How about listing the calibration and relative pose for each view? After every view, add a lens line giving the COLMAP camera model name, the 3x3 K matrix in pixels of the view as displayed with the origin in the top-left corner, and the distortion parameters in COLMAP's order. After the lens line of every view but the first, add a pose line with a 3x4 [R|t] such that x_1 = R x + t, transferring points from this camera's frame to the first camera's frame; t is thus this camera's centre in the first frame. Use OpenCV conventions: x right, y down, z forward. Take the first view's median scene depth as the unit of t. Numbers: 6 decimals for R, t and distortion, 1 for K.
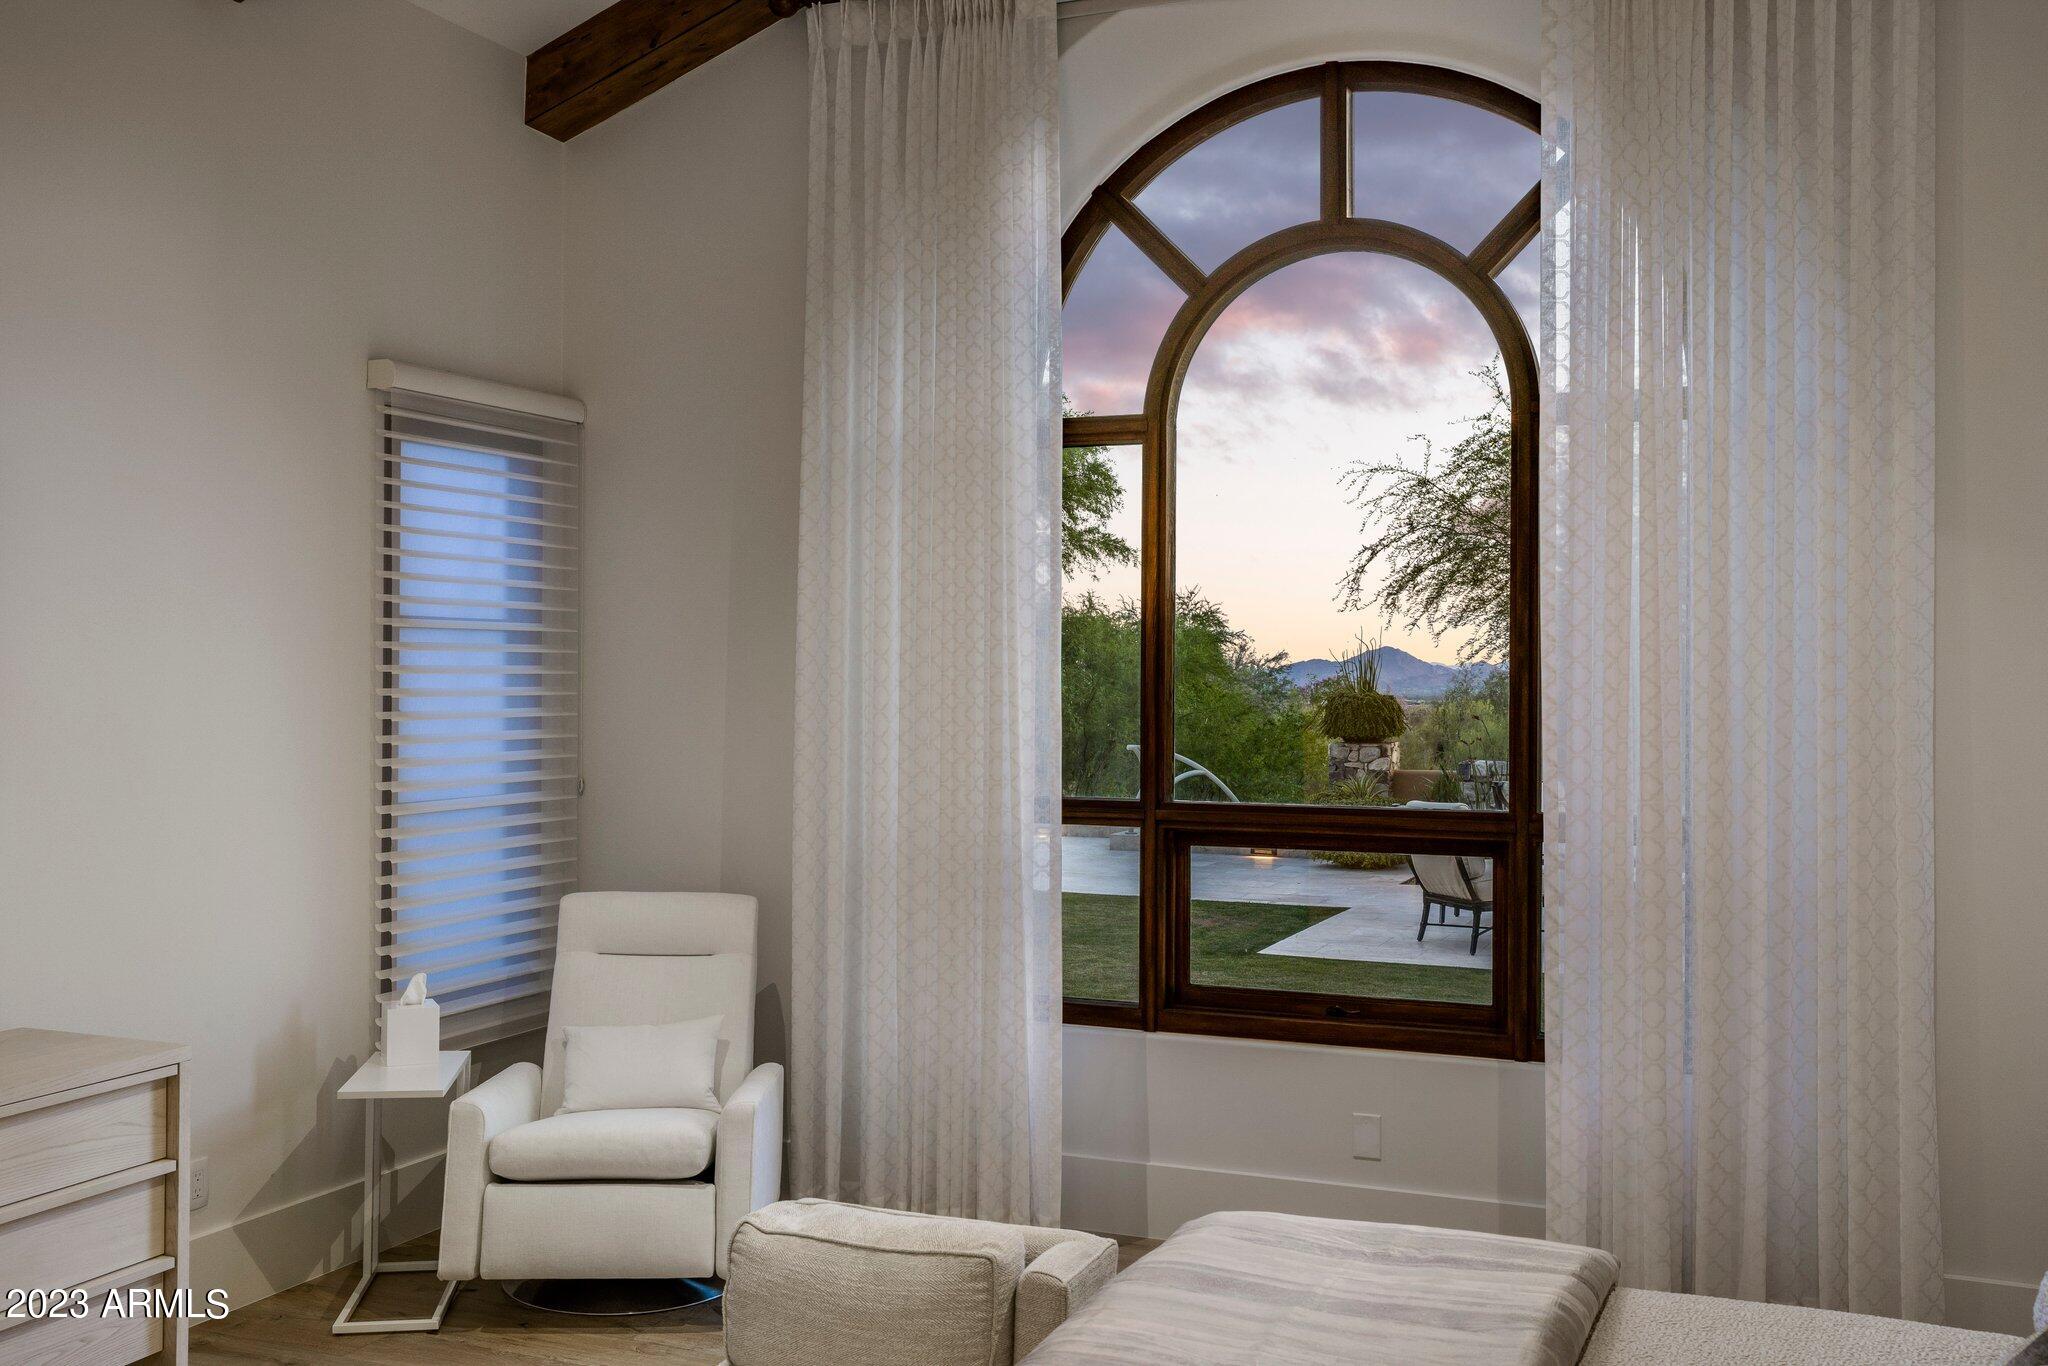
lens RADIAL K [[1891.4, 0, 1024.0], [0, 1891.4, 683.0], [0, 0, 1]] dist [-0.001201, -0.000297]
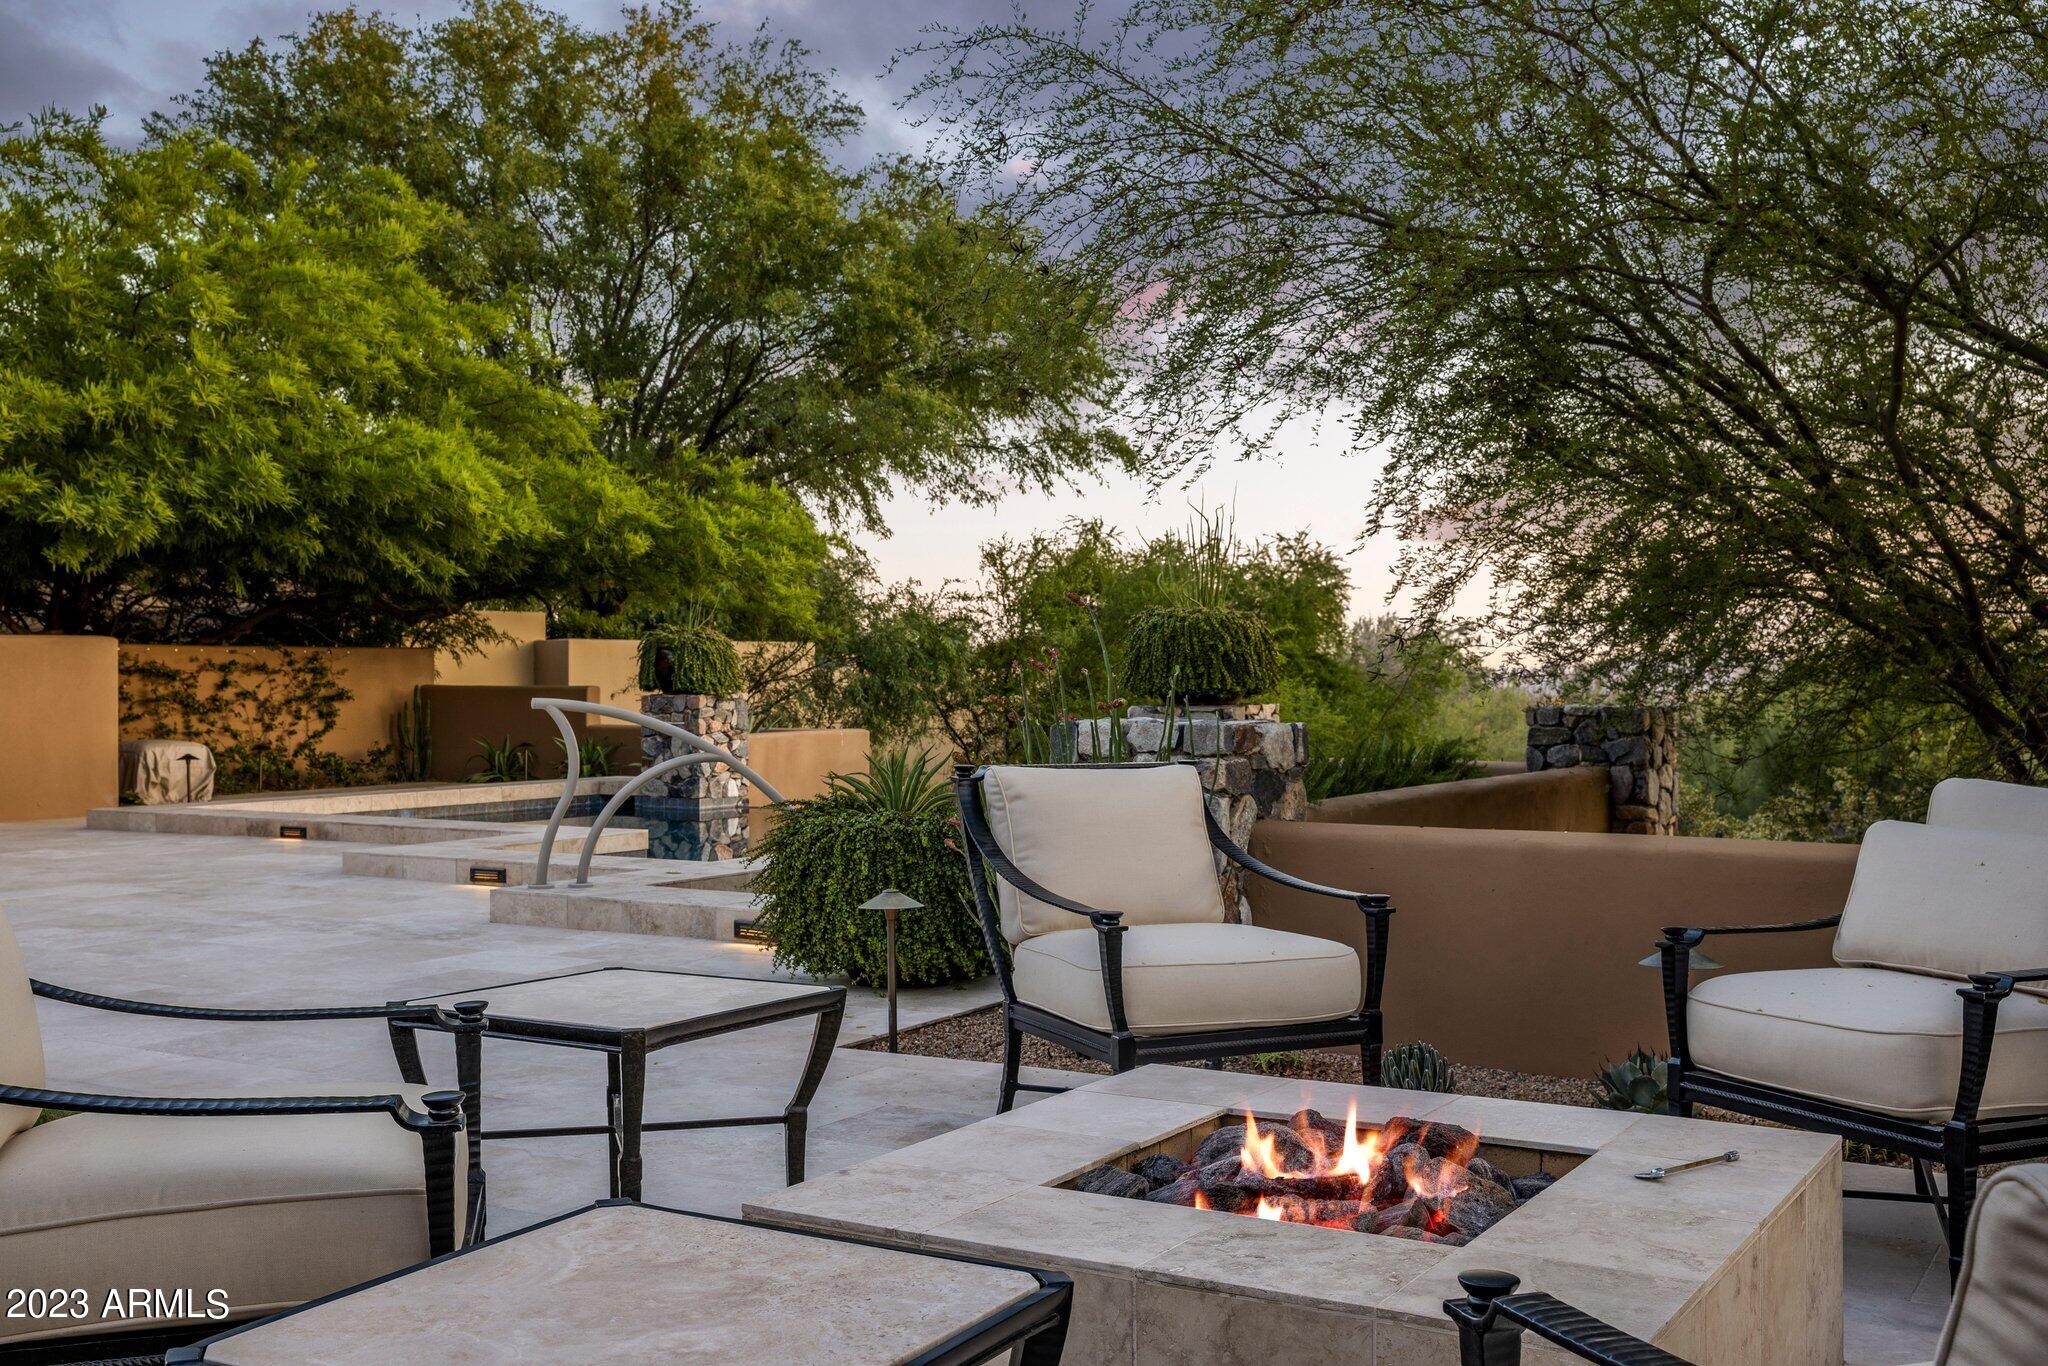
lens RADIAL K [[2047.3, 0, 1024.0], [0, 2047.3, 683.0], [0, 0, 1]] dist [0.006583, 0.002665]
pose [[0.990011, -0.006992, -0.140815, 0.124402], [0.006821, 0.999975, -0.001696, 0.015427], [0.140823, 0.000719, 0.990034, 0.259633]]
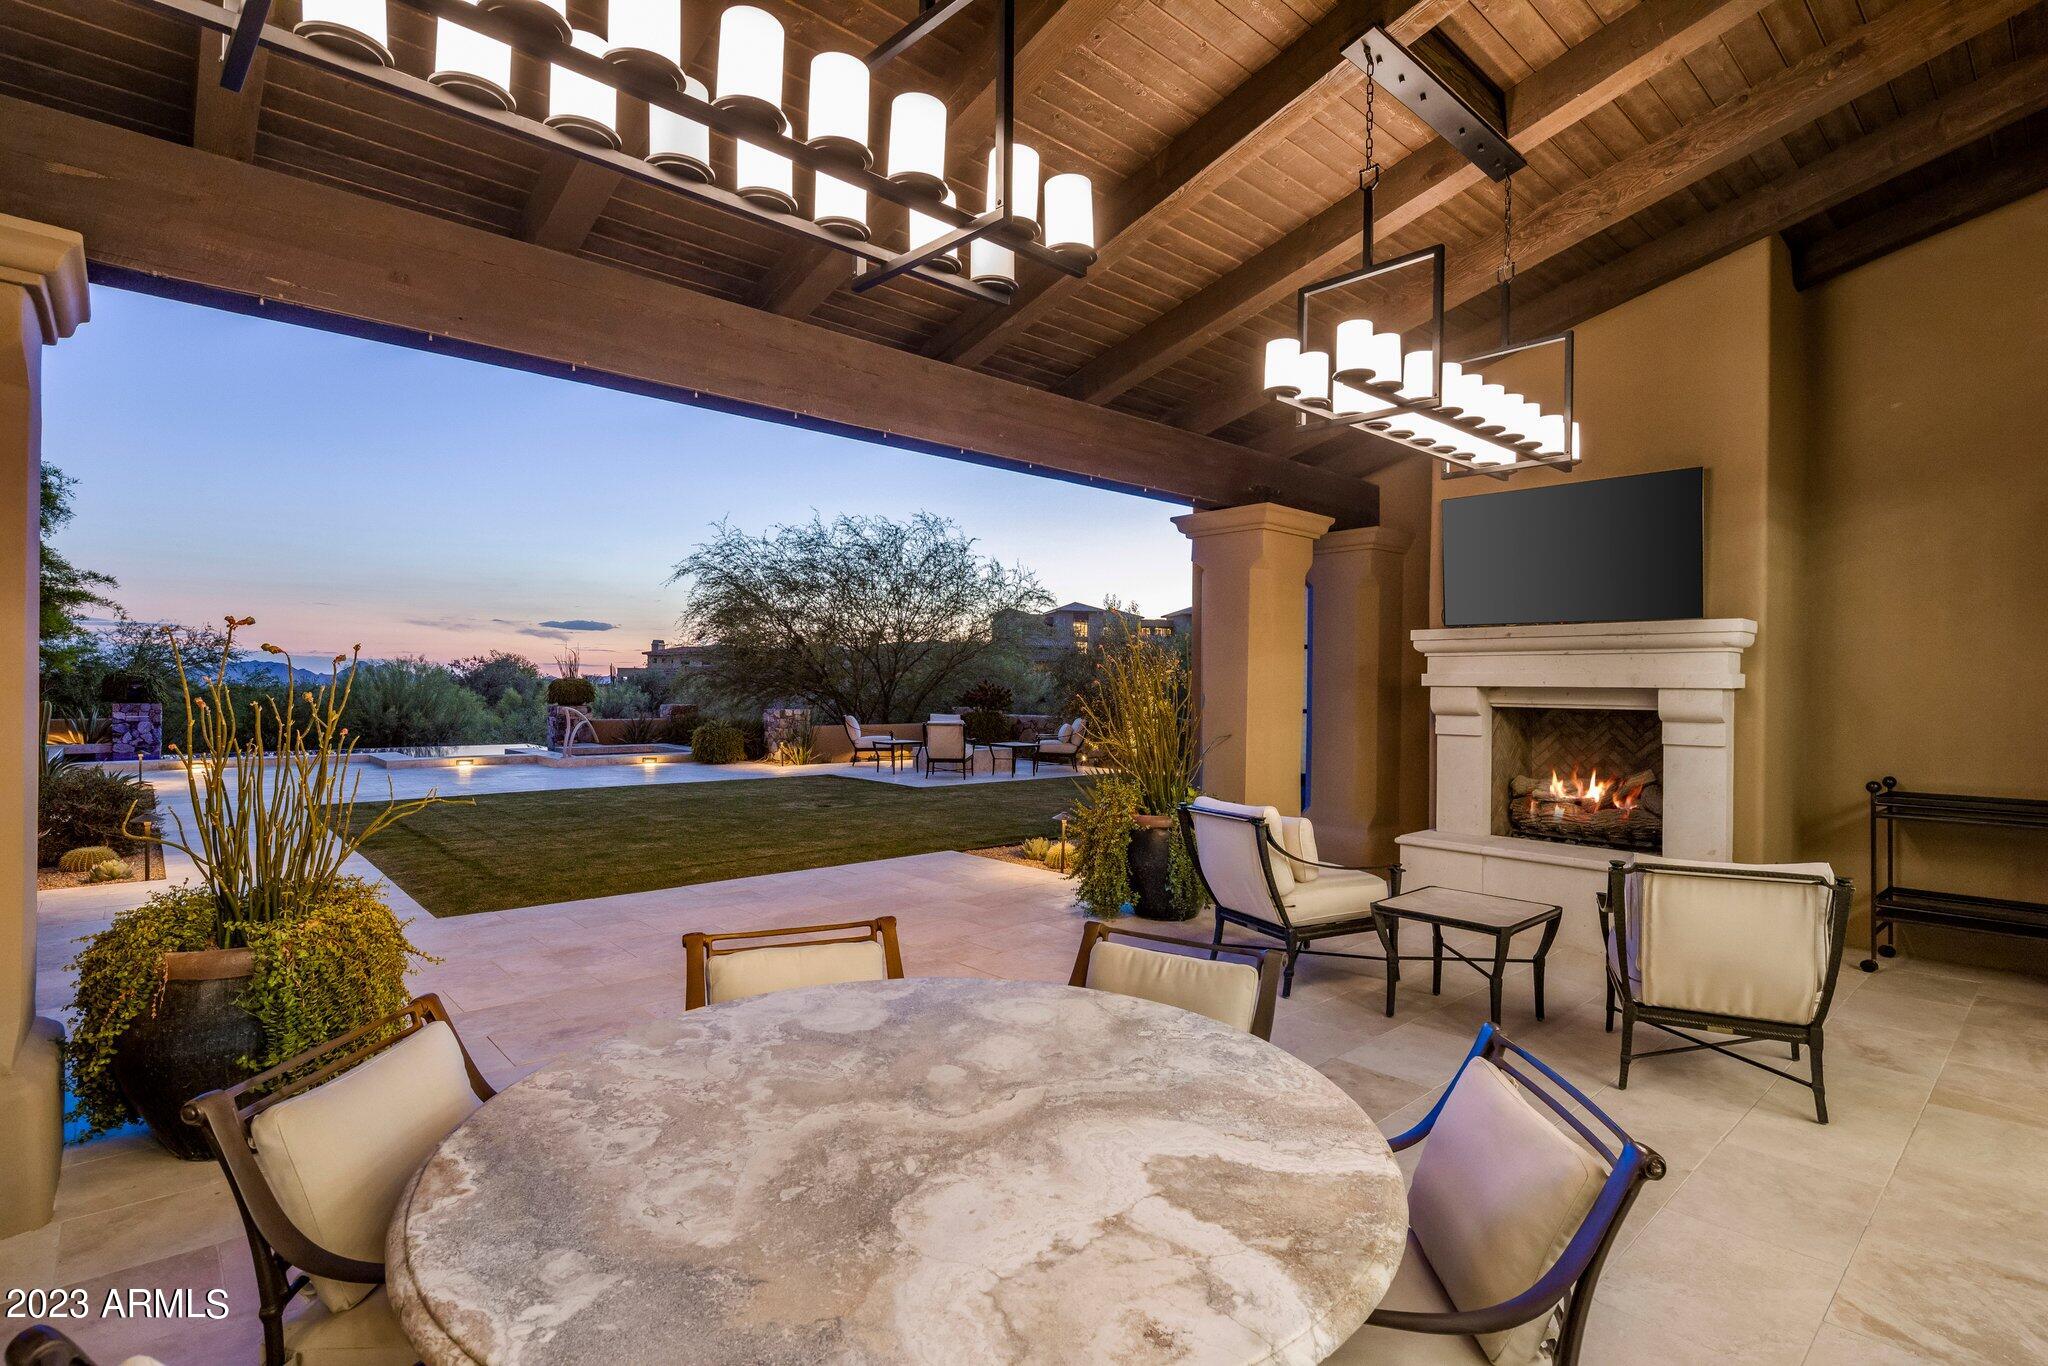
lens RADIAL K [[986.6, 0, 1037.7], [0, 986.6, 678.9], [0, 0, 1]] dist [0.005479, -0.005767]
pose [[0.404986, 0.005186, 0.914308, -0.301517], [-0.005441, 0.999980, -0.003262, 0.003640], [-0.914306, -0.003653, 0.405007, 0.118293]]
